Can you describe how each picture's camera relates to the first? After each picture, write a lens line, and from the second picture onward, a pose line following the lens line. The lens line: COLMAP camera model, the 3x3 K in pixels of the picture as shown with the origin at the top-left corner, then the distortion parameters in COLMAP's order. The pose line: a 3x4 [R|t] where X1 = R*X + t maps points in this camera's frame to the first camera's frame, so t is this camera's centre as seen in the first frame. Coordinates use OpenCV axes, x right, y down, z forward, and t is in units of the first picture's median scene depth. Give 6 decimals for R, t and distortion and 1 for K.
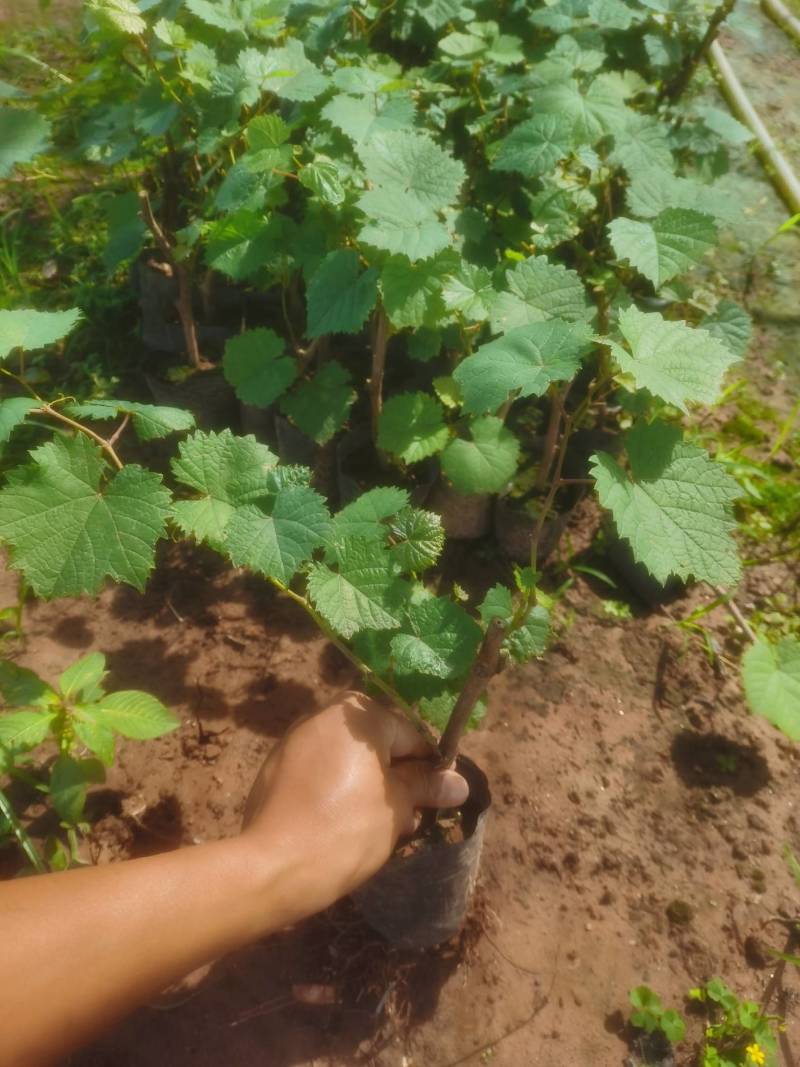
lens RADIAL K [[825.8, 0, 400.0], [0, 825.8, 533.5], [0, 0, 1]] dist [0.007951, -0.005400]
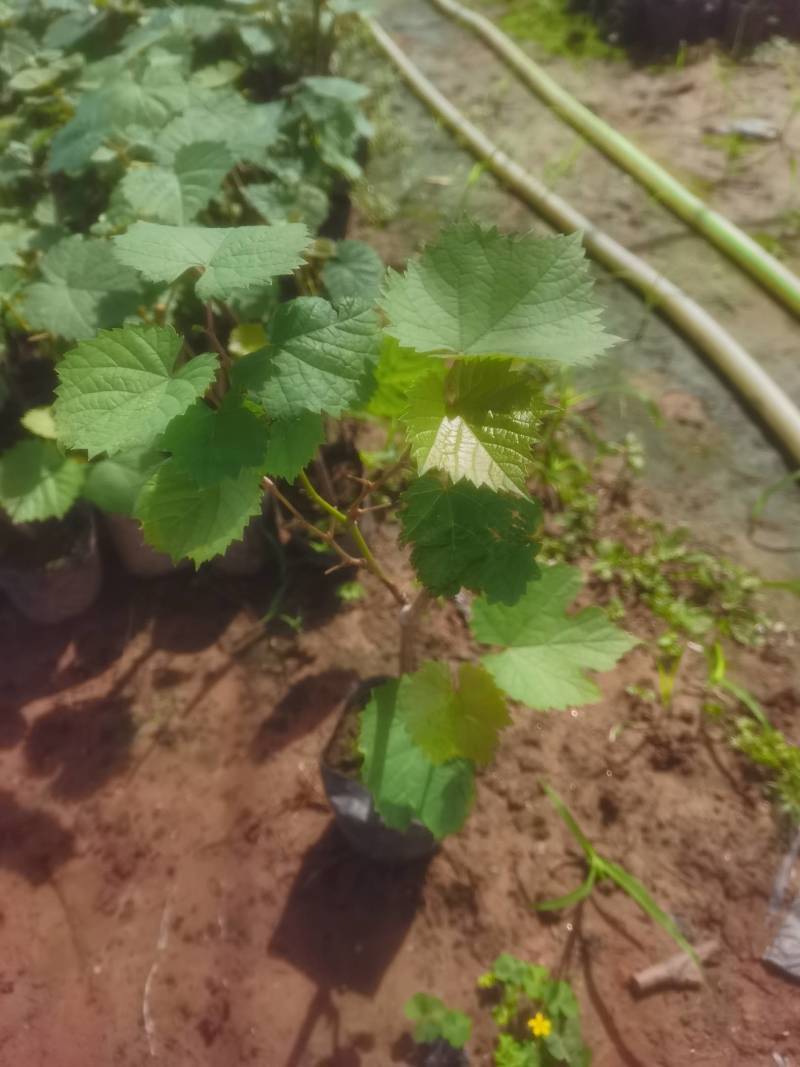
lens RADIAL K [[835.9, 0, 400.0], [0, 835.9, 533.5], [0, 0, 1]] dist [-0.001434, -0.004800]
pose [[0.944992, -0.310535, 0.102758, 0.252484], [0.317716, 0.946114, -0.062649, 0.111886], [-0.077766, 0.091850, 0.992732, 0.083805]]
